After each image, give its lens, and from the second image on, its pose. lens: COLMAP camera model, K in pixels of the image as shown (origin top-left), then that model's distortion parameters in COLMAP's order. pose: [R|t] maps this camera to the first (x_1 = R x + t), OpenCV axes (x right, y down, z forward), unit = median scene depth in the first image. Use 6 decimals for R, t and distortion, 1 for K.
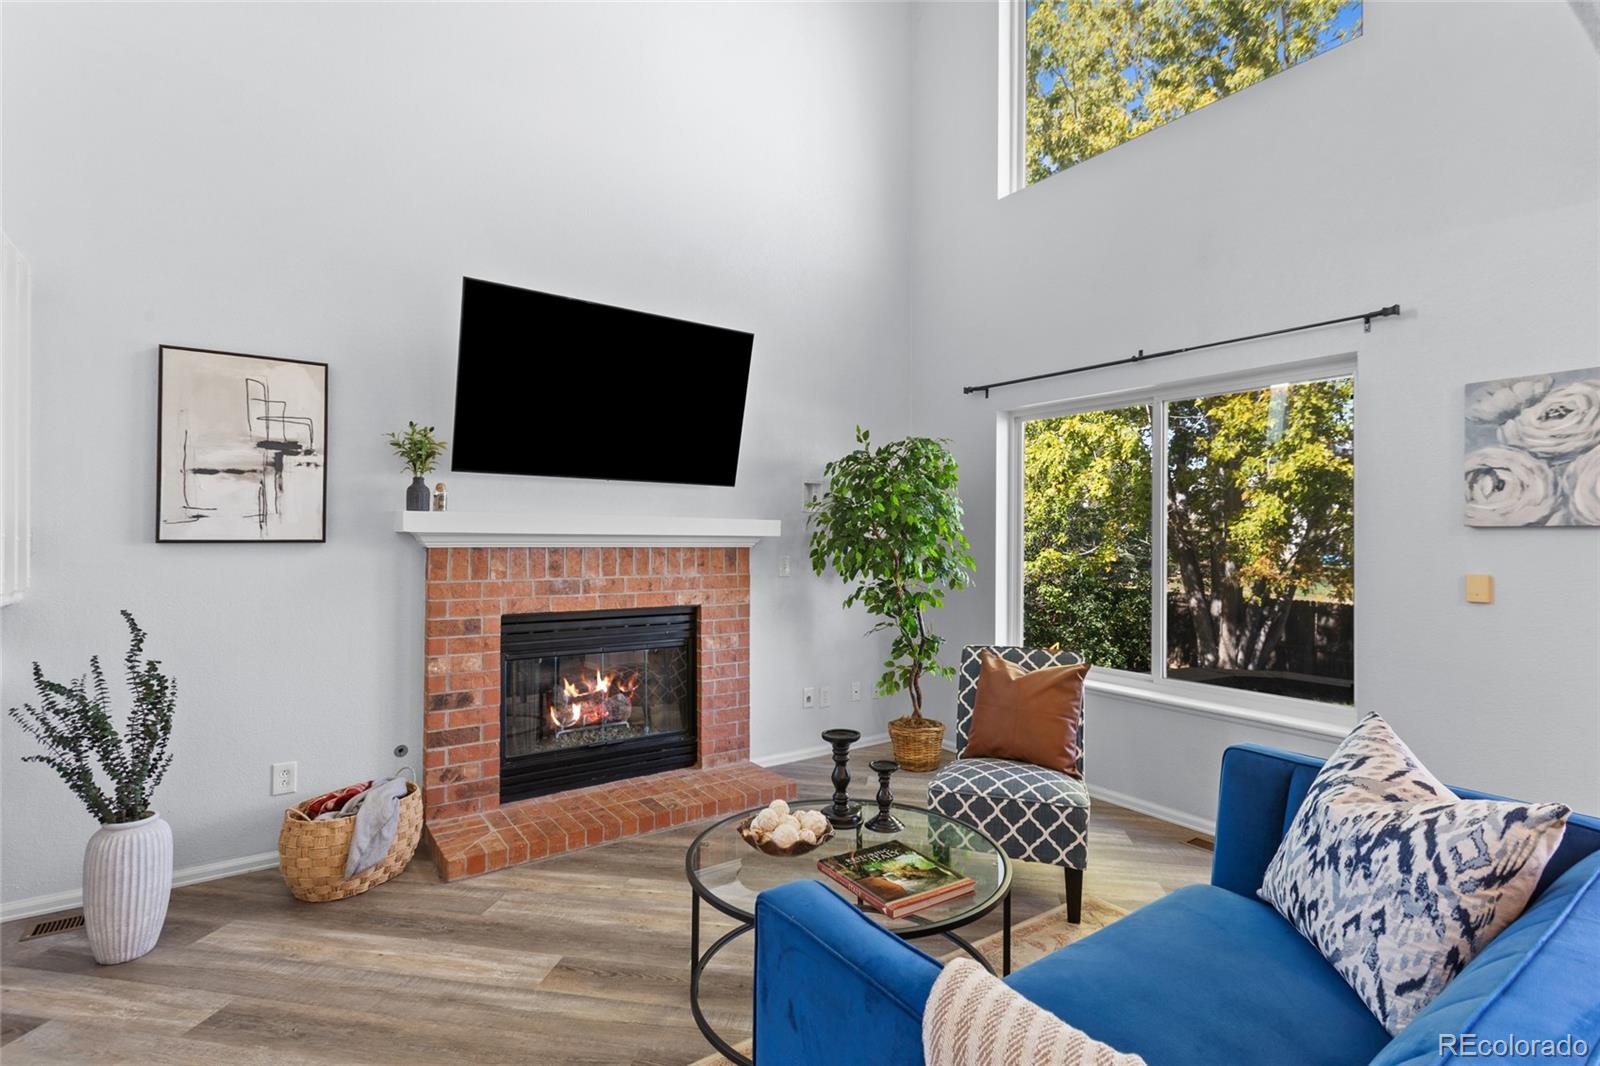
lens RADIAL K [[758.8, 0, 788.3], [0, 758.8, 527.5], [0, 0, 1]] dist [0.003081, 0.003190]
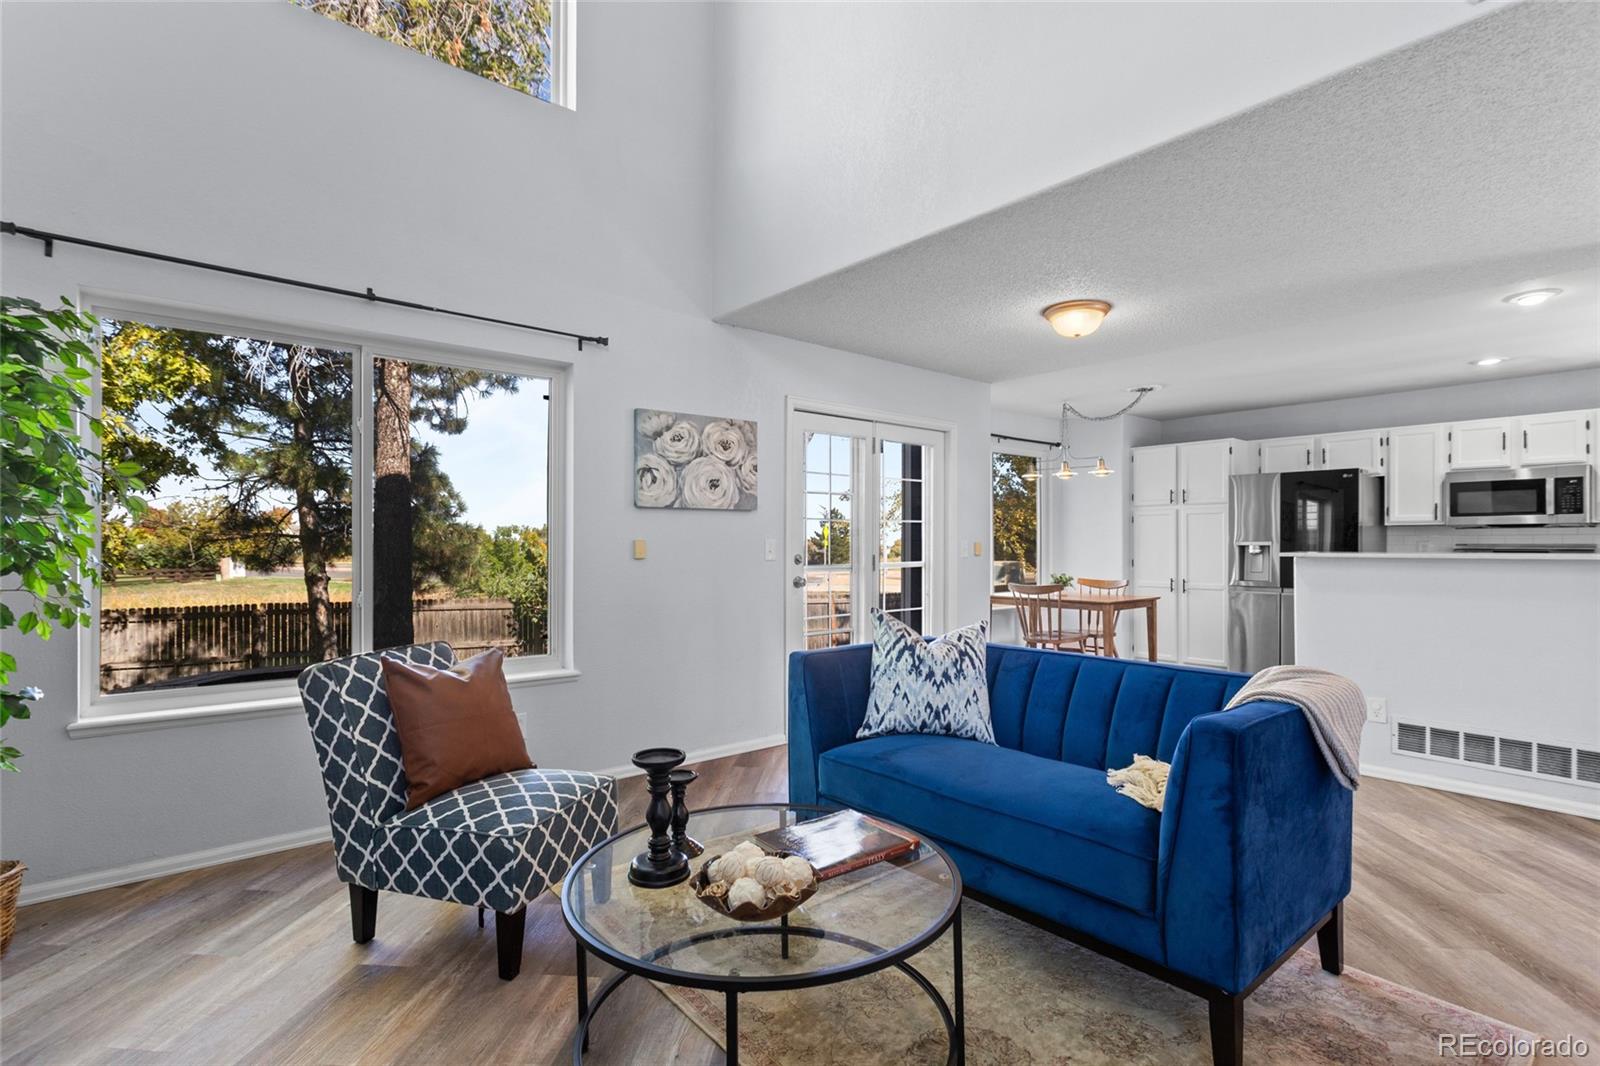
lens RADIAL K [[772.8, 0, 795.8], [0, 772.8, 537.9], [0, 0, 1]] dist [-0.010362, 0.004502]
pose [[-0.082004, 0.000108, 0.996632, -0.475669], [-0.010698, 0.999942, -0.000988, 0.044813], [-0.996575, -0.010743, -0.081998, 0.655603]]
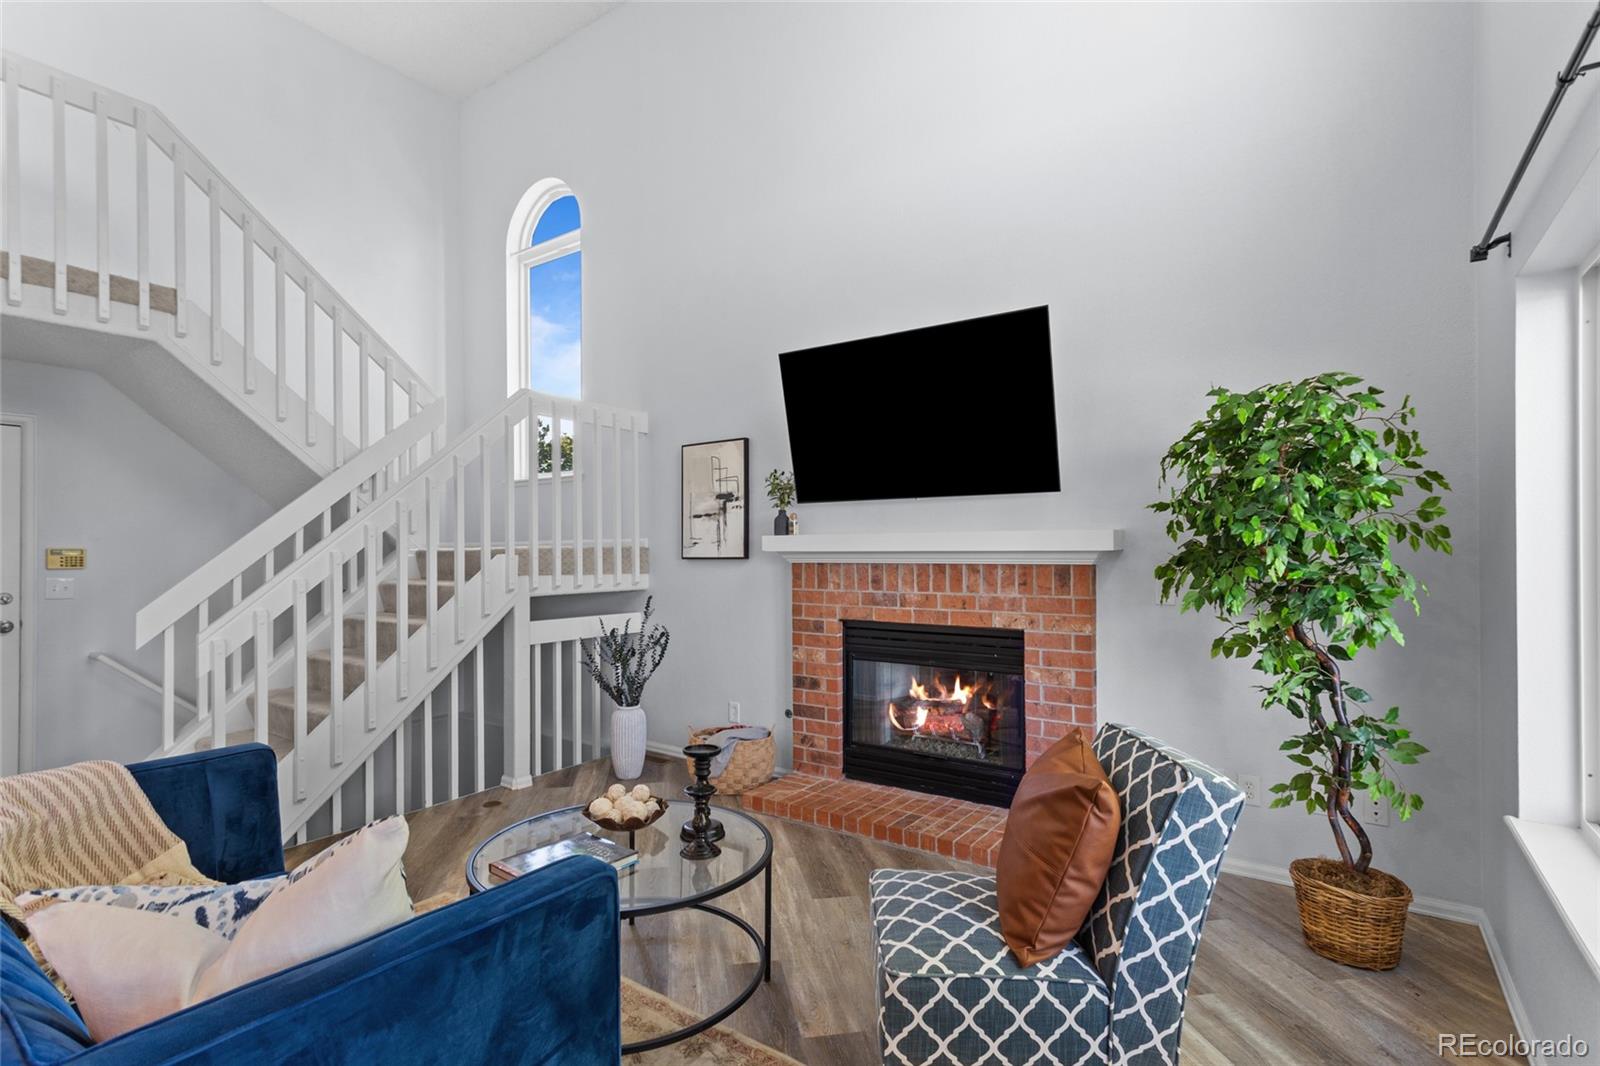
lens RADIAL K [[758.8, 0, 806.7], [0, 758.8, 545.3], [0, 0, 1]] dist [0.003081, 0.003190]
pose [[0.342866, -0.017673, -0.939218, 0.750289], [0.017662, 0.999768, -0.012365, 0.012529], [0.939218, -0.012349, 0.343099, 0.556446]]
